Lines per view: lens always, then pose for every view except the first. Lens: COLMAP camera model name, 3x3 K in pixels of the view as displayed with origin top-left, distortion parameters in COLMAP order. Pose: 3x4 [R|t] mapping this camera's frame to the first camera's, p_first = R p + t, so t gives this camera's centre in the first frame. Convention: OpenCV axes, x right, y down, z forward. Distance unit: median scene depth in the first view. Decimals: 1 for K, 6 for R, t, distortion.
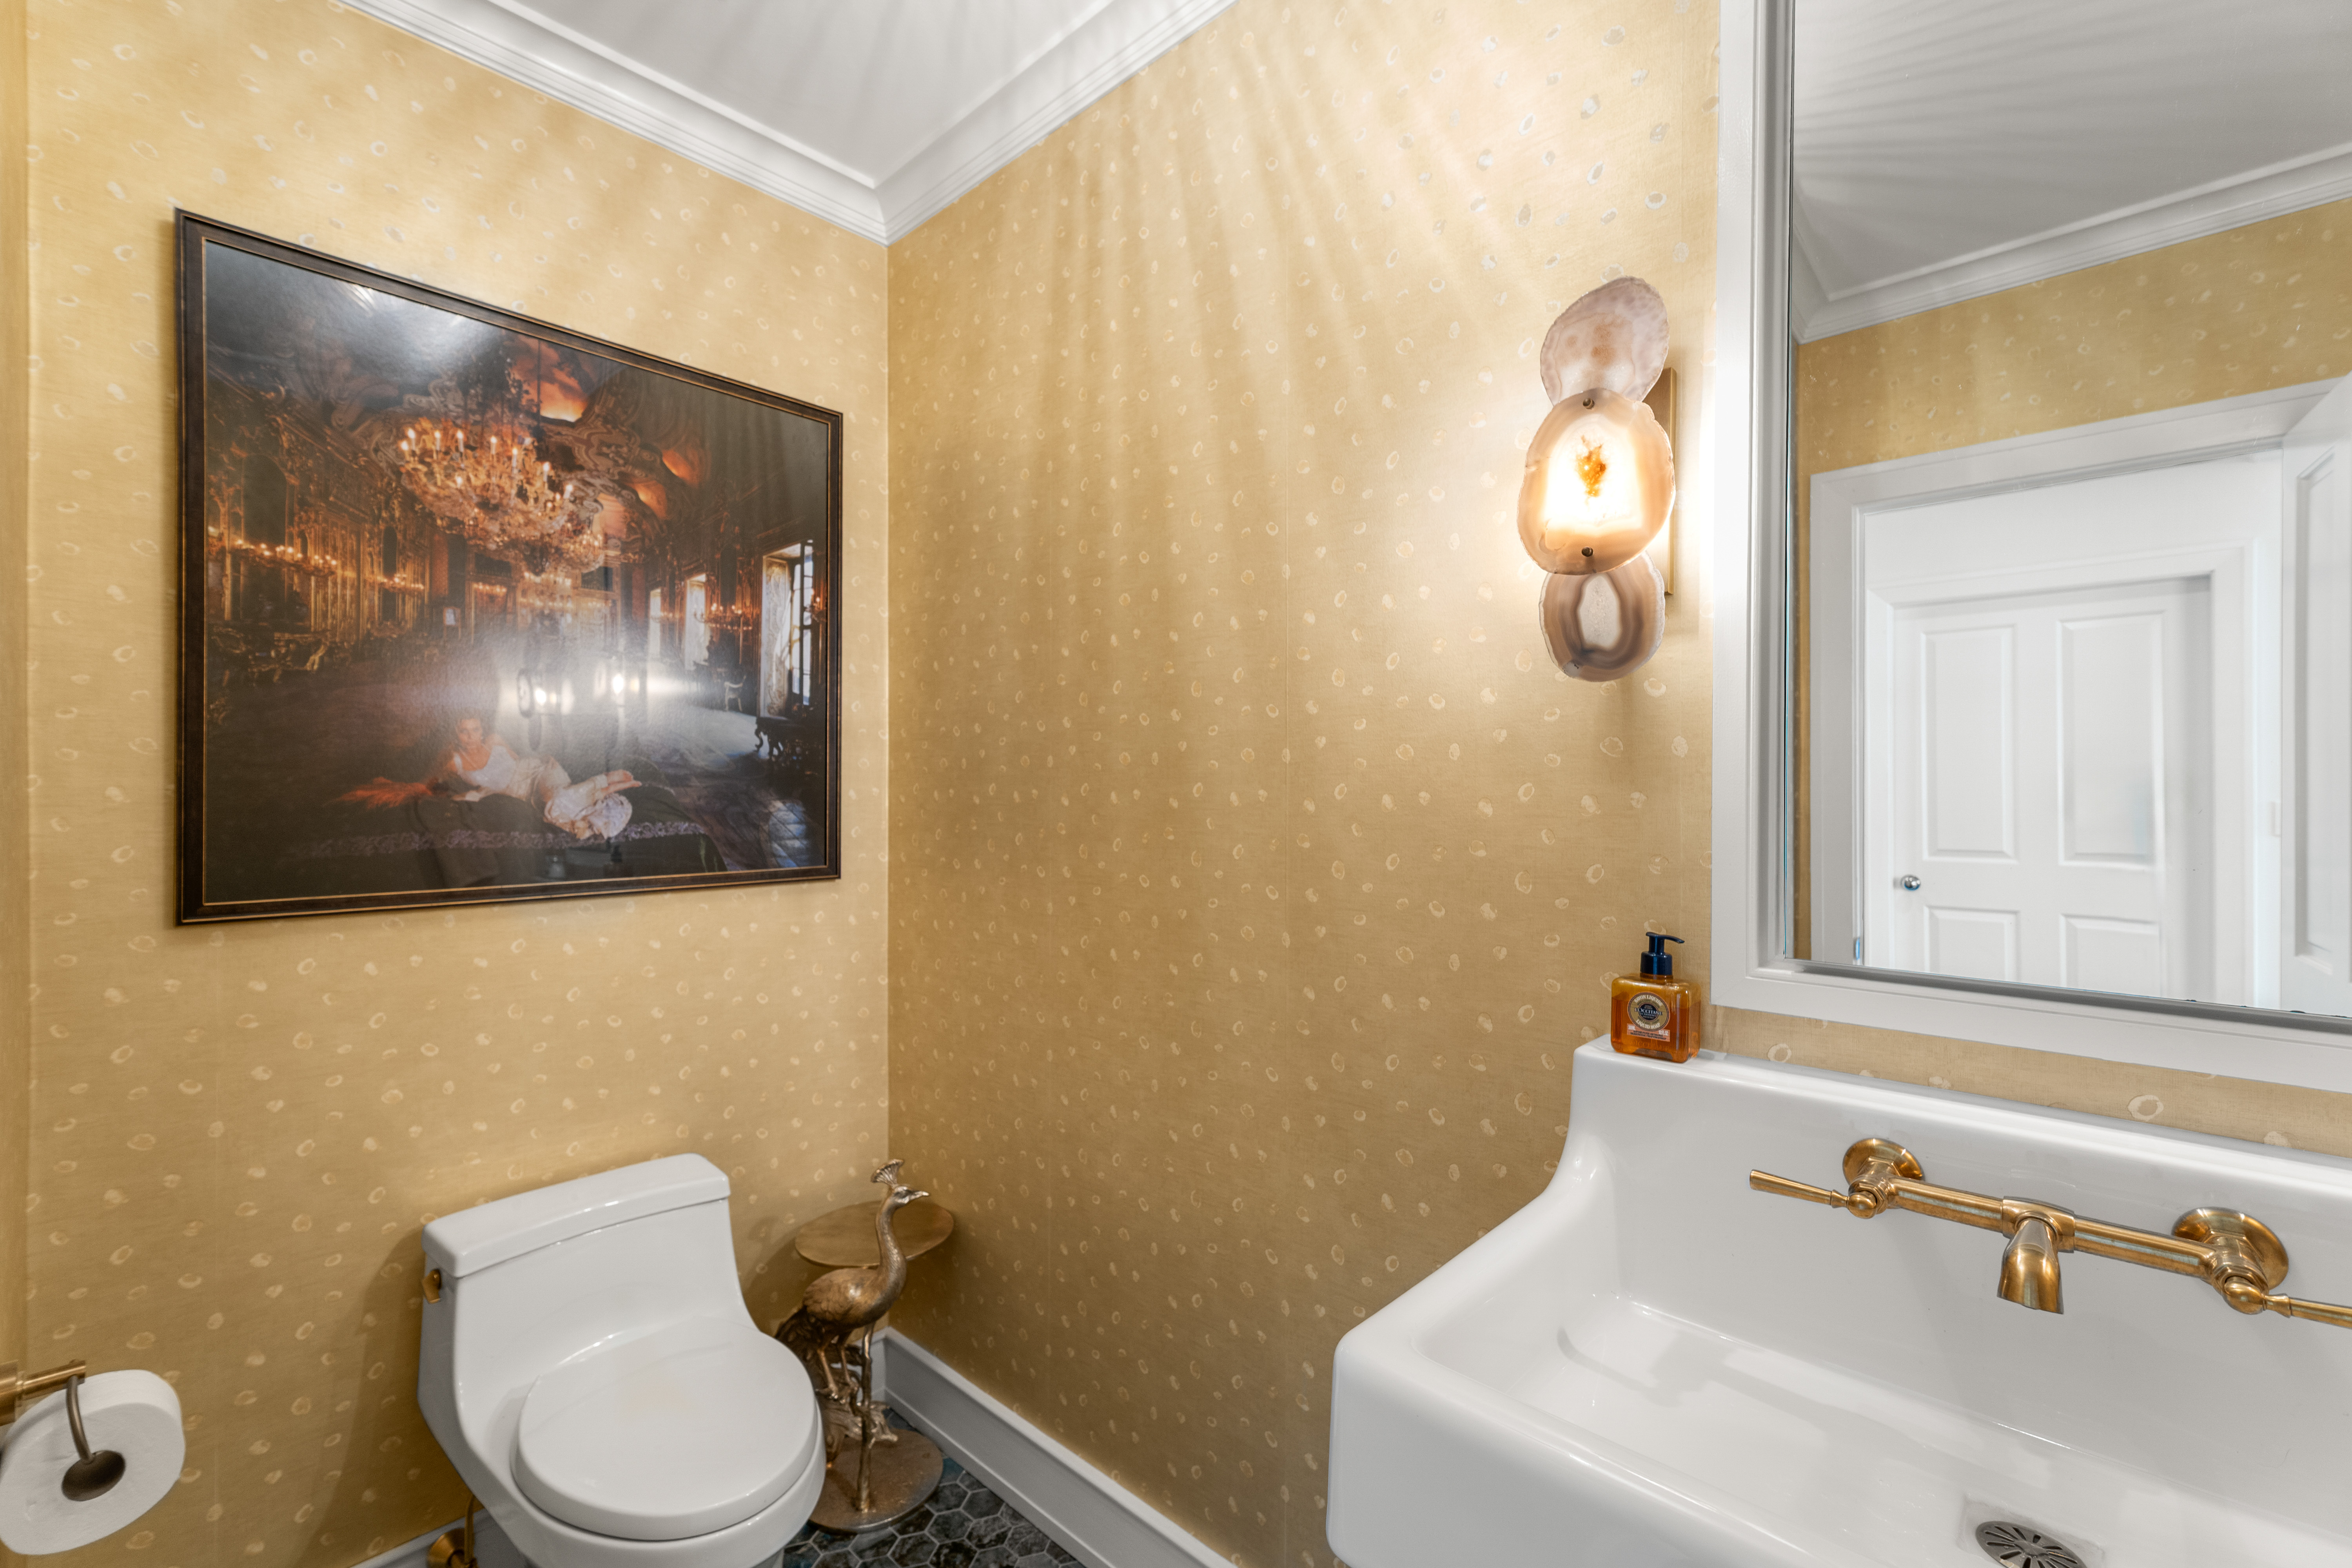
lens RADIAL K [[986.4, 0, 1180.8], [0, 986.4, 769.5], [0, 0, 1]] dist [0.001867, 0.000176]
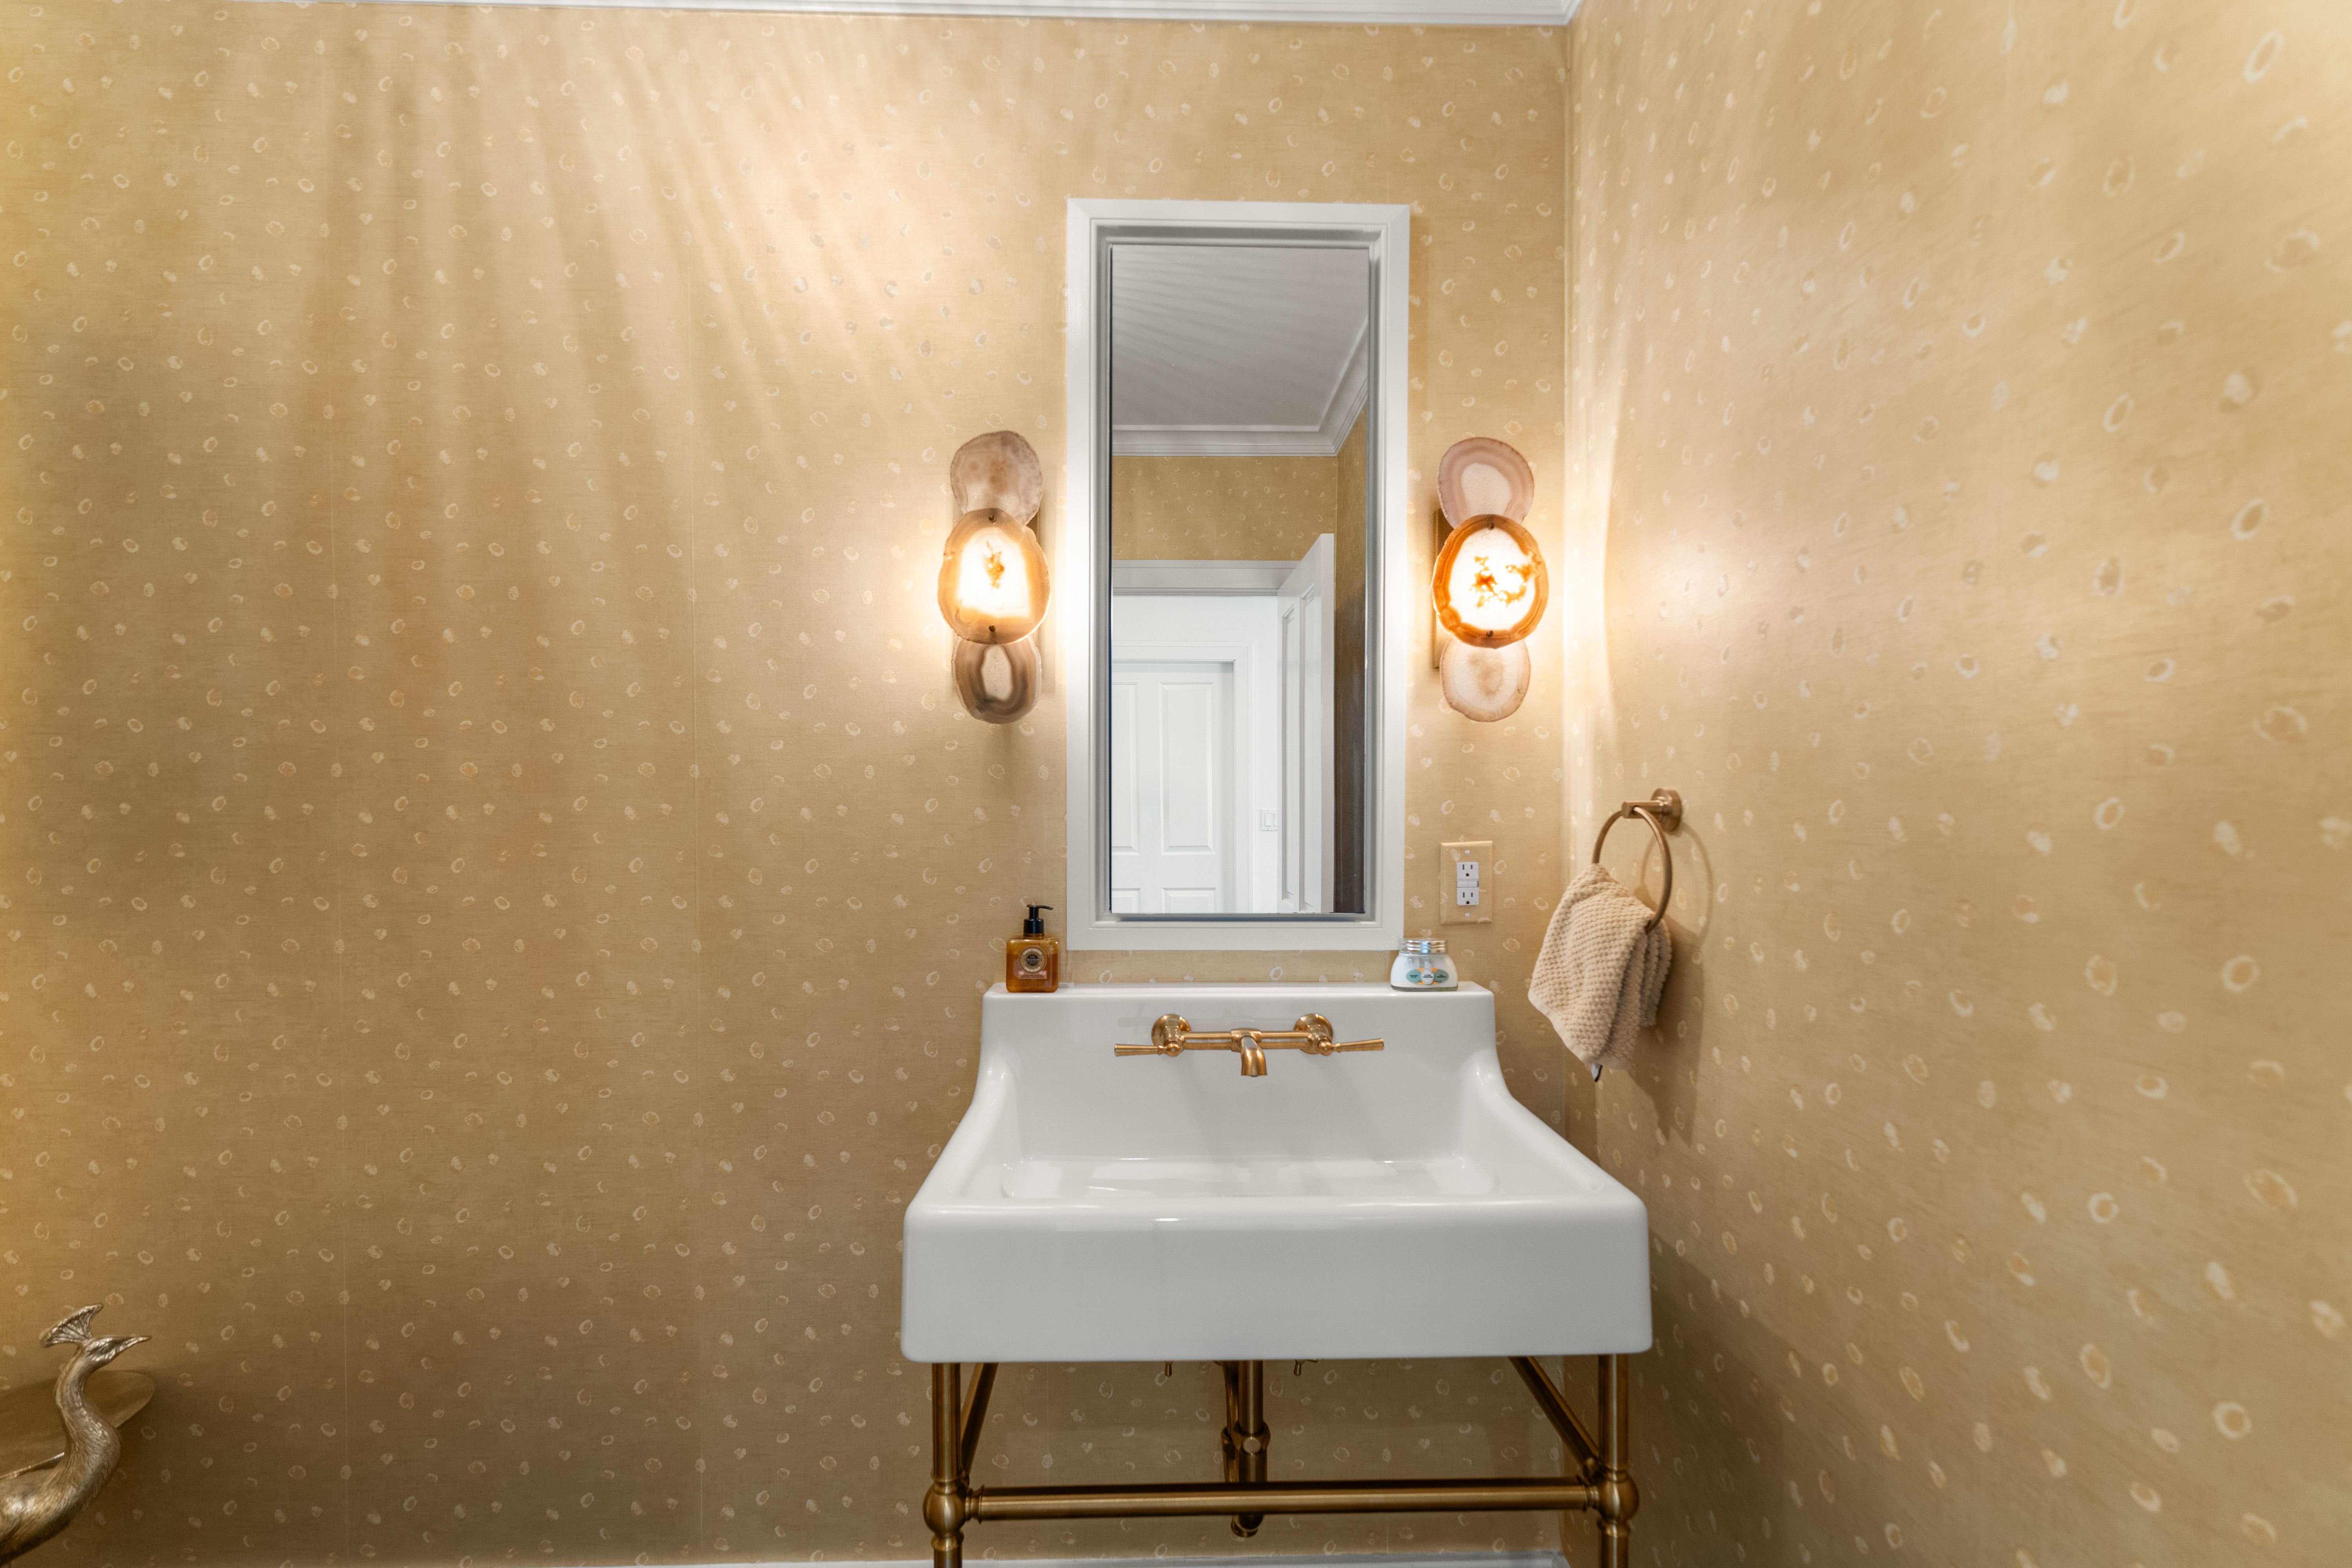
lens RADIAL K [[986.4, 0, 1180.8], [0, 986.4, 769.5], [0, 0, 1]] dist [0.001867, 0.000176]
pose [[0.714536, 0.023486, 0.699204, -0.257316], [-0.012893, 0.999709, -0.020405, -0.001056], [-0.699480, 0.005565, 0.714631, -0.113045]]
